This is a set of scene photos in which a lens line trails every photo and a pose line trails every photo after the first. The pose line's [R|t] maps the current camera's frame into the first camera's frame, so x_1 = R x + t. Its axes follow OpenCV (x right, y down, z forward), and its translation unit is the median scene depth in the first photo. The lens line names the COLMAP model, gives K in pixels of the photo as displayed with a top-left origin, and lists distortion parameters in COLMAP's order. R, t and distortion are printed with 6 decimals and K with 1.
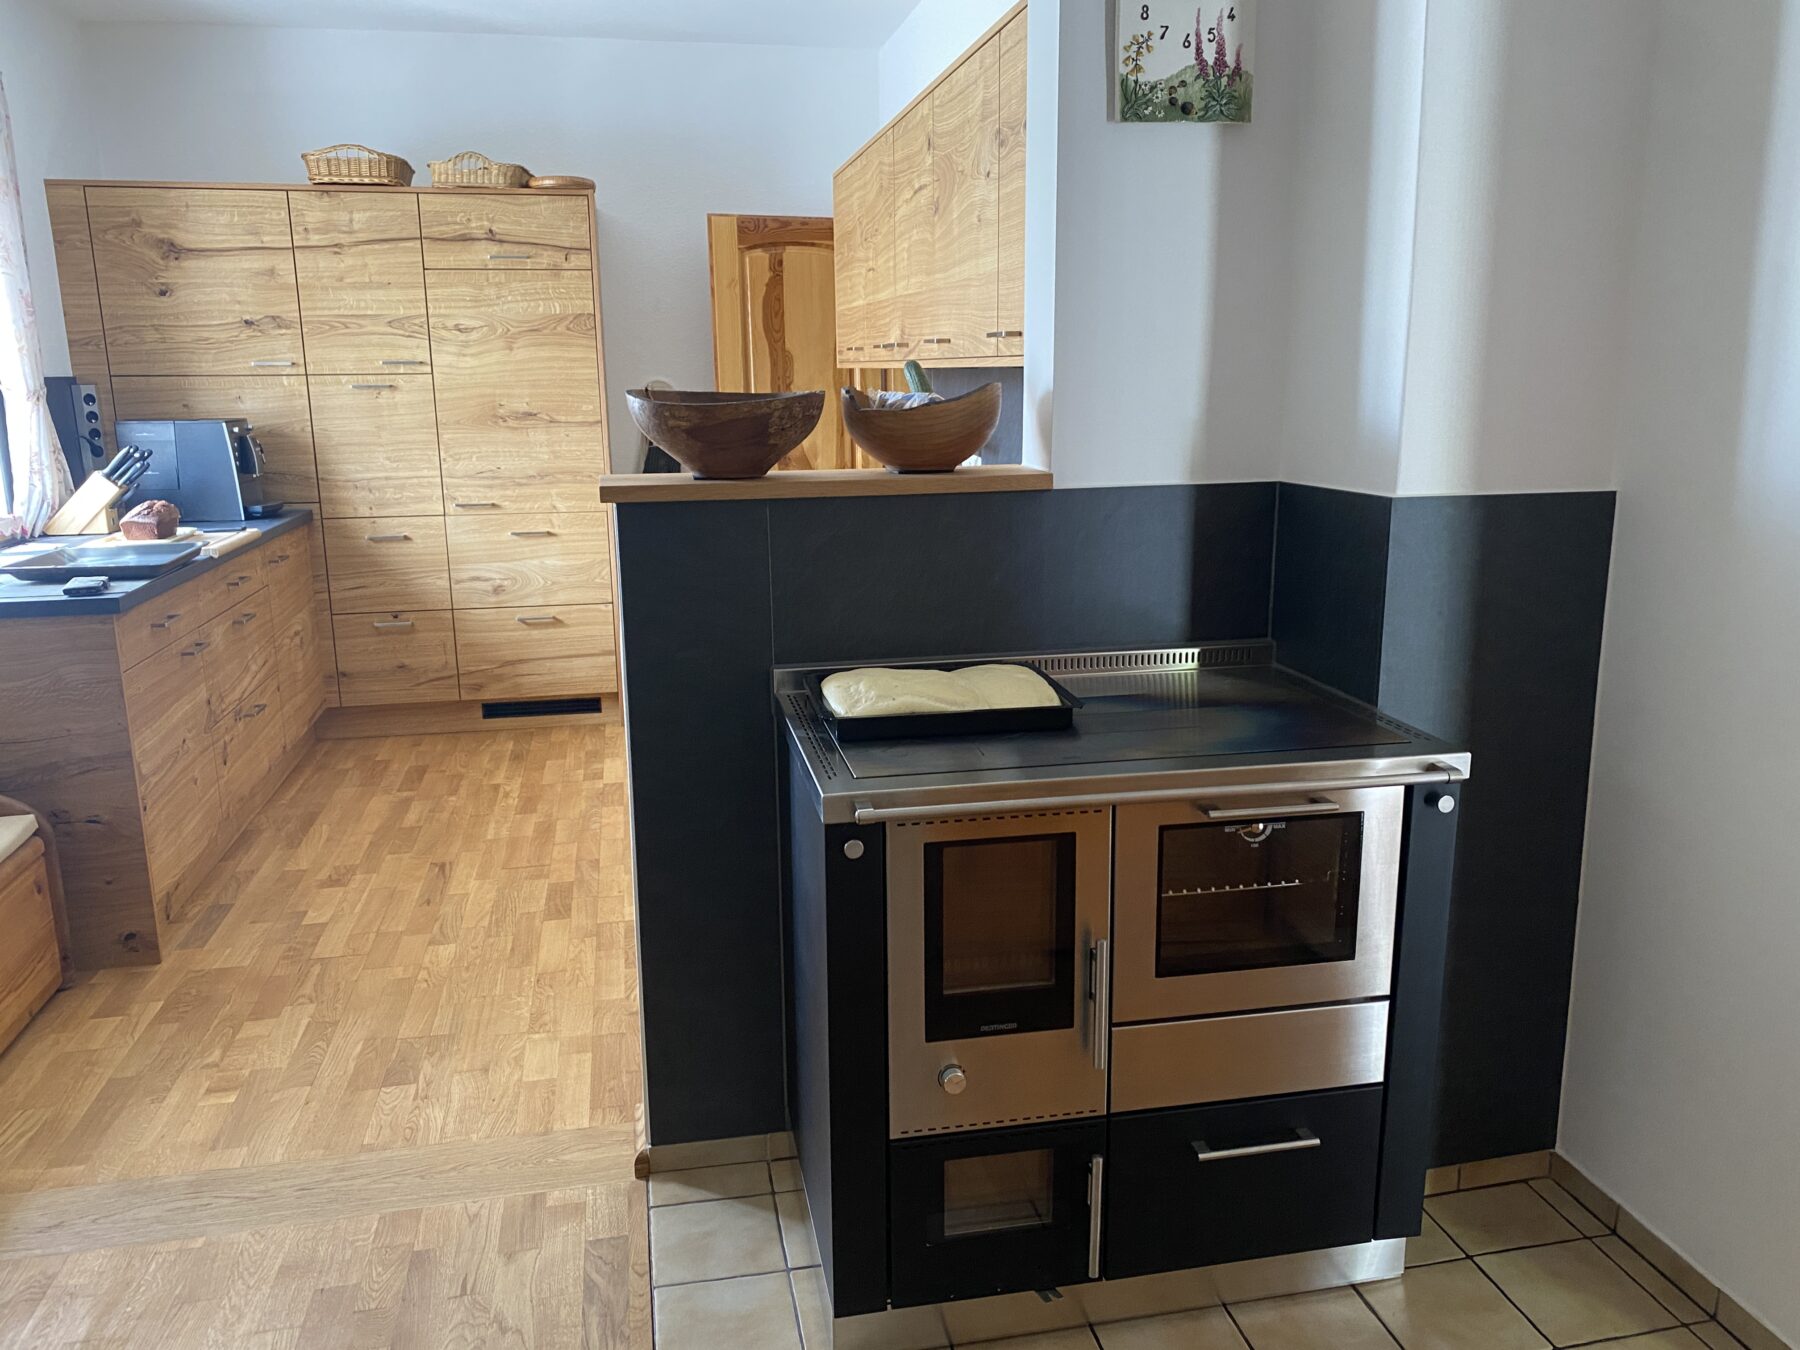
lens RADIAL K [[1375.7, 0, 907.2], [0, 1375.7, 681.5], [0, 0, 1]] dist [0.043153, -0.054894]
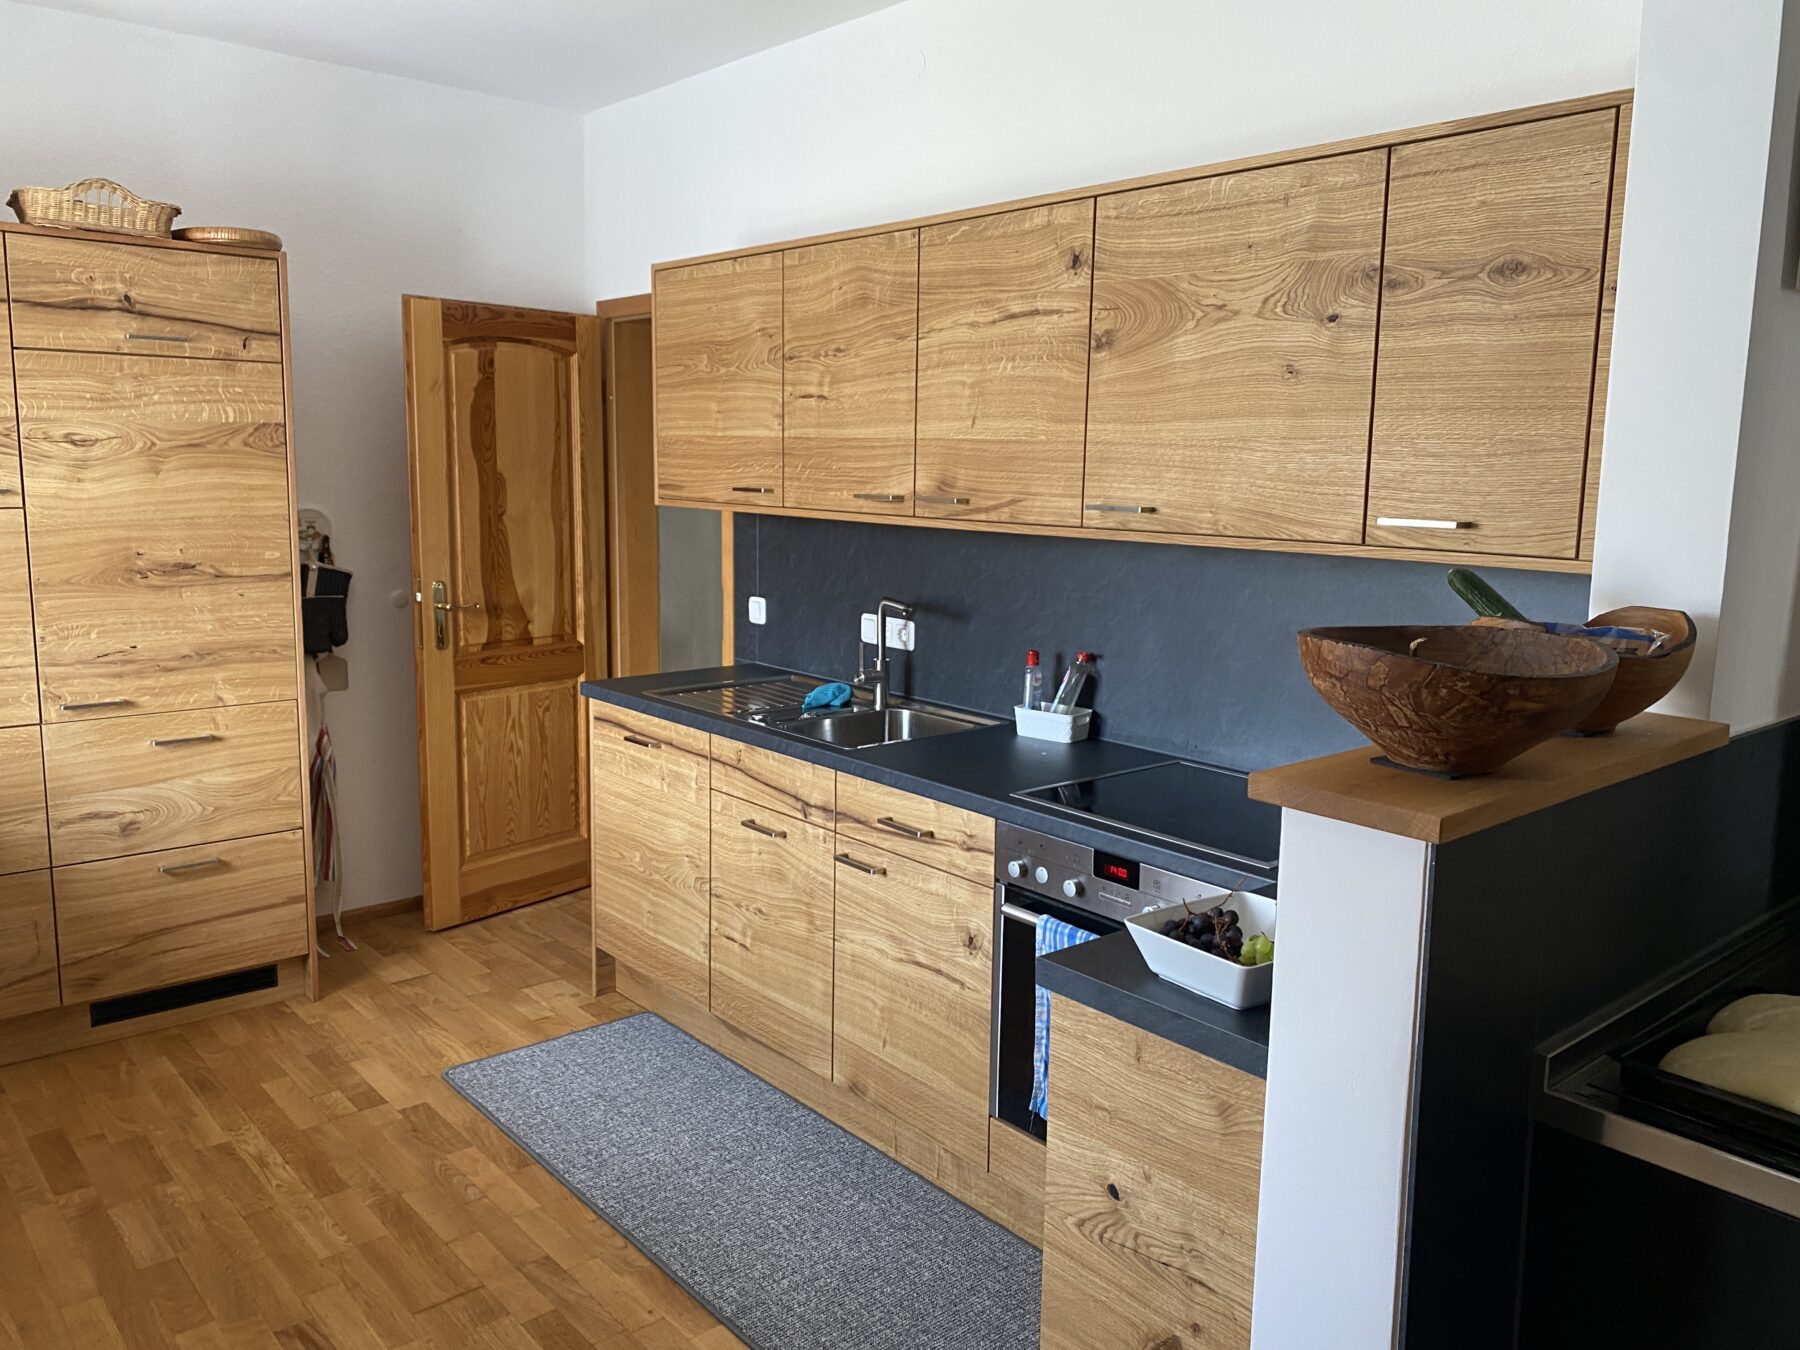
lens RADIAL K [[1375.7, 0, 888.3], [0, 1375.7, 663.1], [0, 0, 1]] dist [0.043153, -0.054894]
pose [[0.871351, -0.048674, 0.488239, -0.306526], [0.083400, 0.995280, -0.049620, -0.084136], [-0.483520, 0.083956, 0.871298, 0.247831]]
